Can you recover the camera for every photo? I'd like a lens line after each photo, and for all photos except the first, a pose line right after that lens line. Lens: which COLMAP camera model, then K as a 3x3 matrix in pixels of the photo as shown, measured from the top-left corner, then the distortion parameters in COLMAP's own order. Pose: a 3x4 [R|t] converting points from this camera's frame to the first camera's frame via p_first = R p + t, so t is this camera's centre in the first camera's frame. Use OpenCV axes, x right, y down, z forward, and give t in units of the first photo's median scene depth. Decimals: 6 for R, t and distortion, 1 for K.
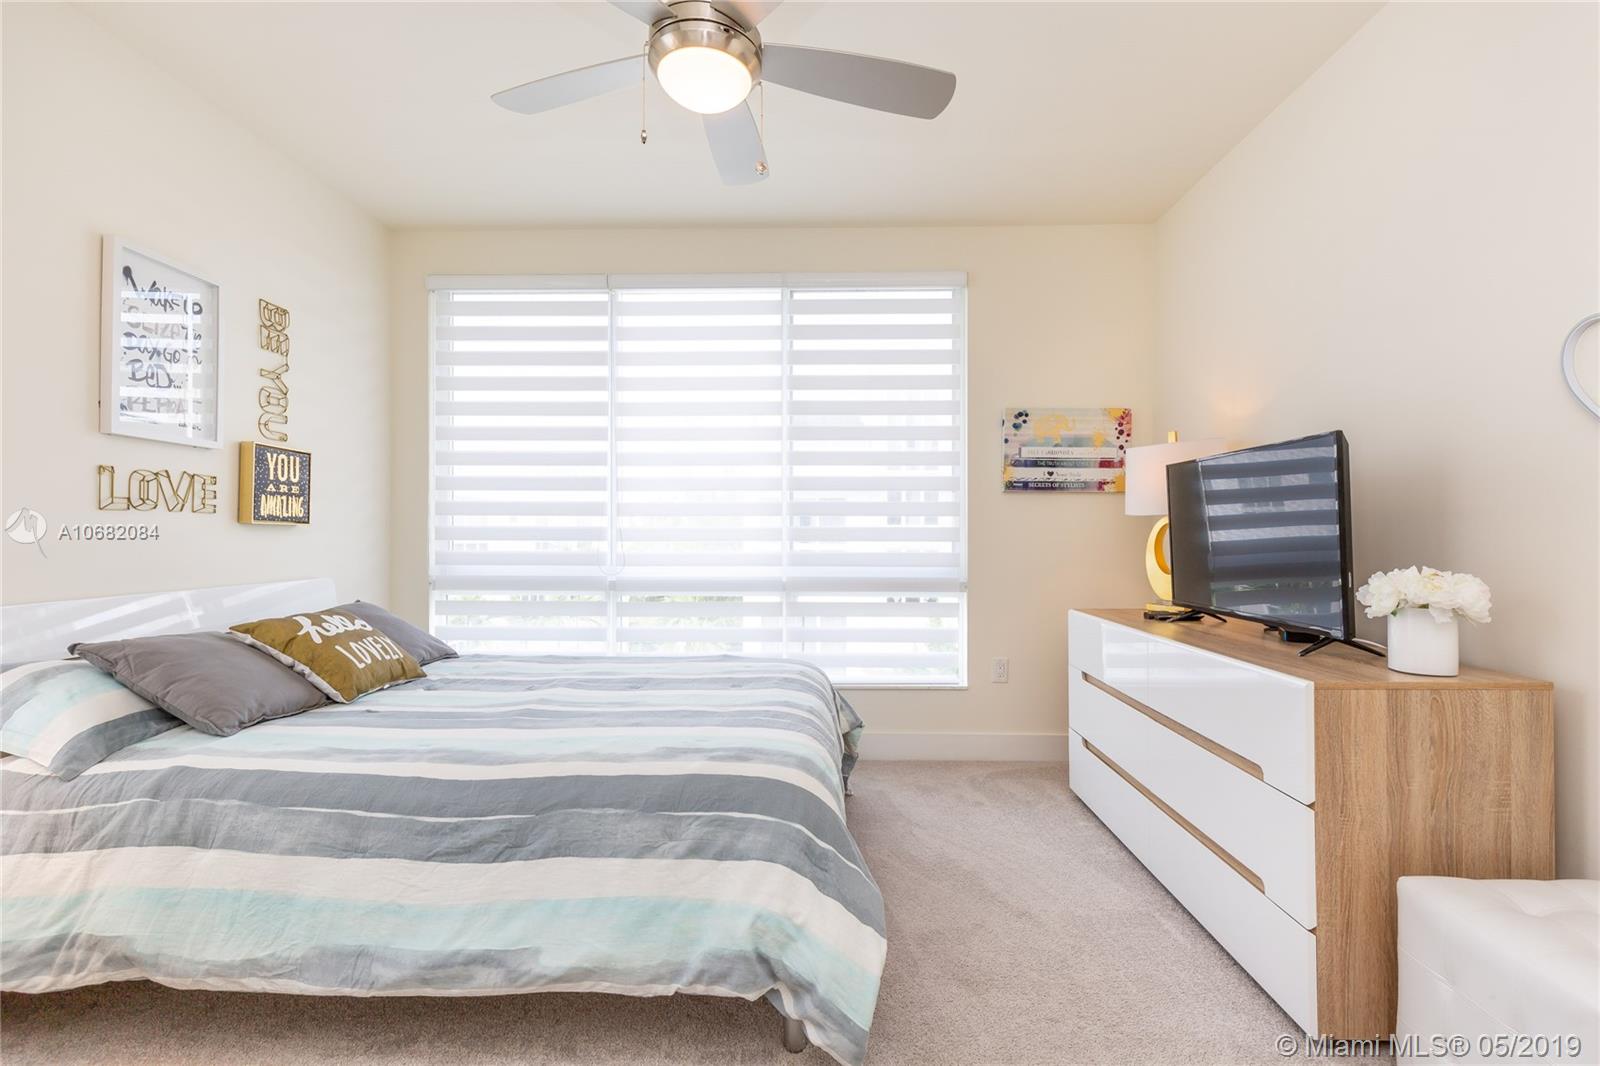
lens RADIAL K [[726.1, 0, 800.0], [0, 726.1, 533.0], [0, 0, 1]] dist [0.001613, 0.000001]
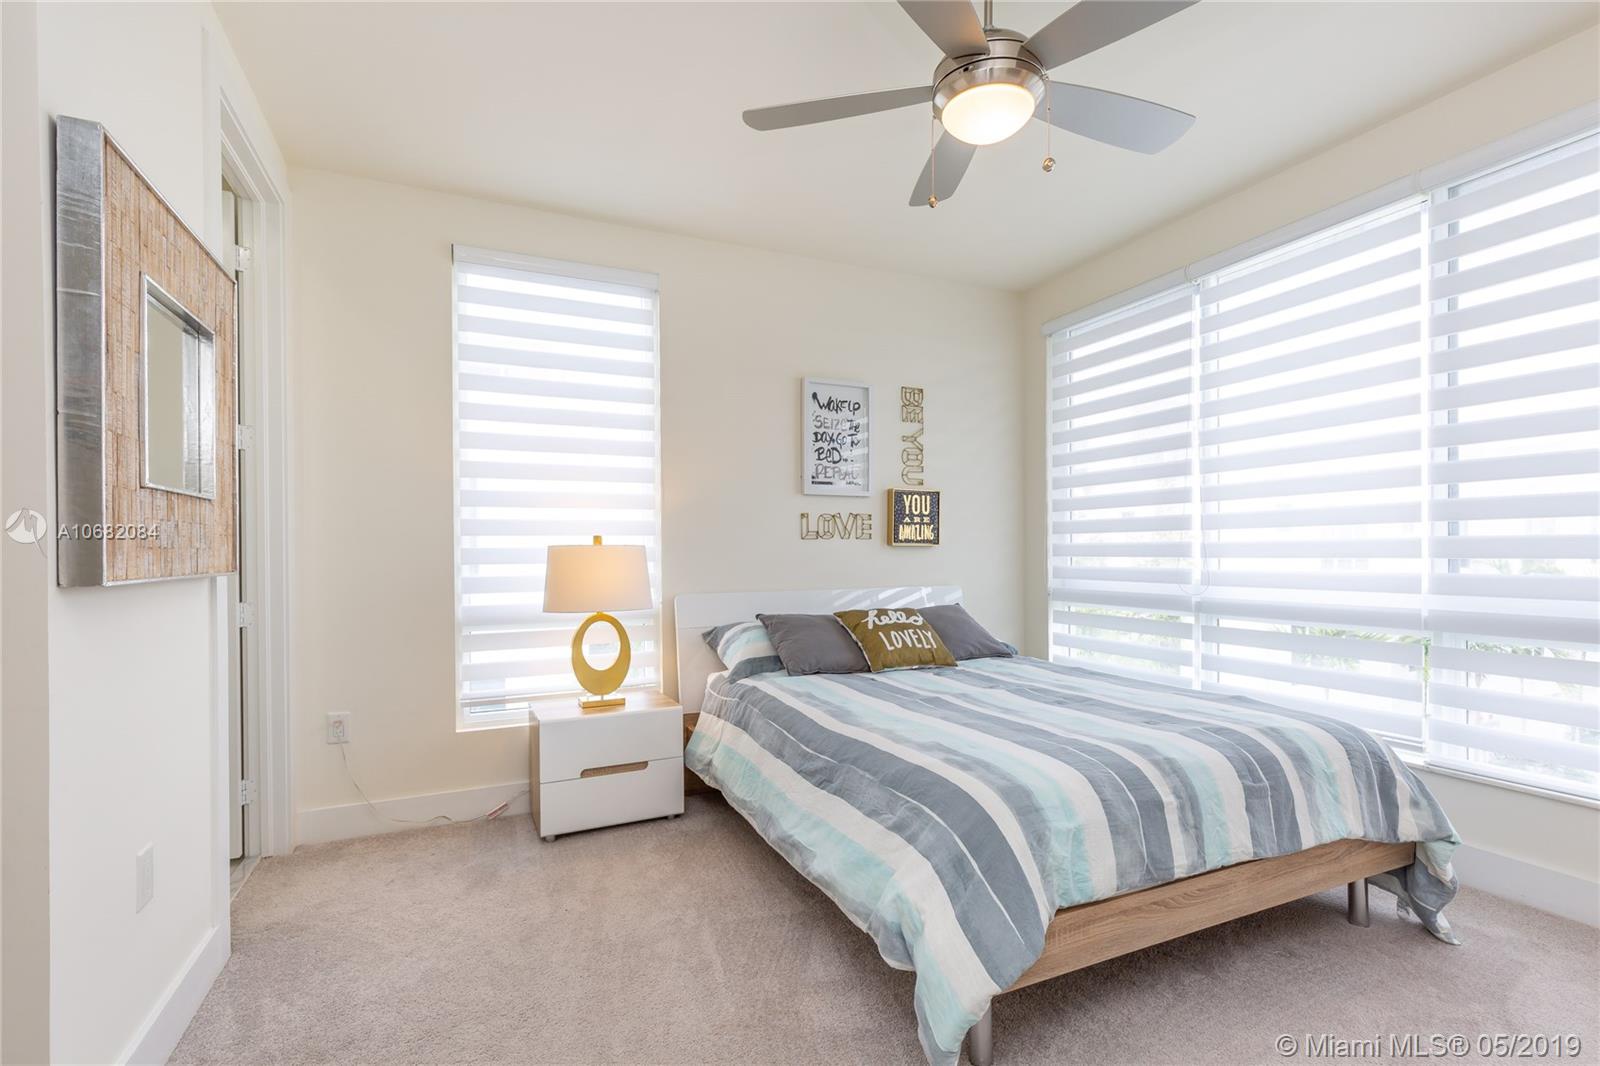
lens RADIAL K [[737.5, 0, 803.9], [0, 737.5, 560.4], [0, 0, 1]] dist [0.001894, 0.000180]
pose [[0.424533, 0.005357, -0.905396, 0.494844], [0.010346, 0.999889, 0.010767, -0.000721], [0.905353, -0.013938, 0.424431, 0.216790]]
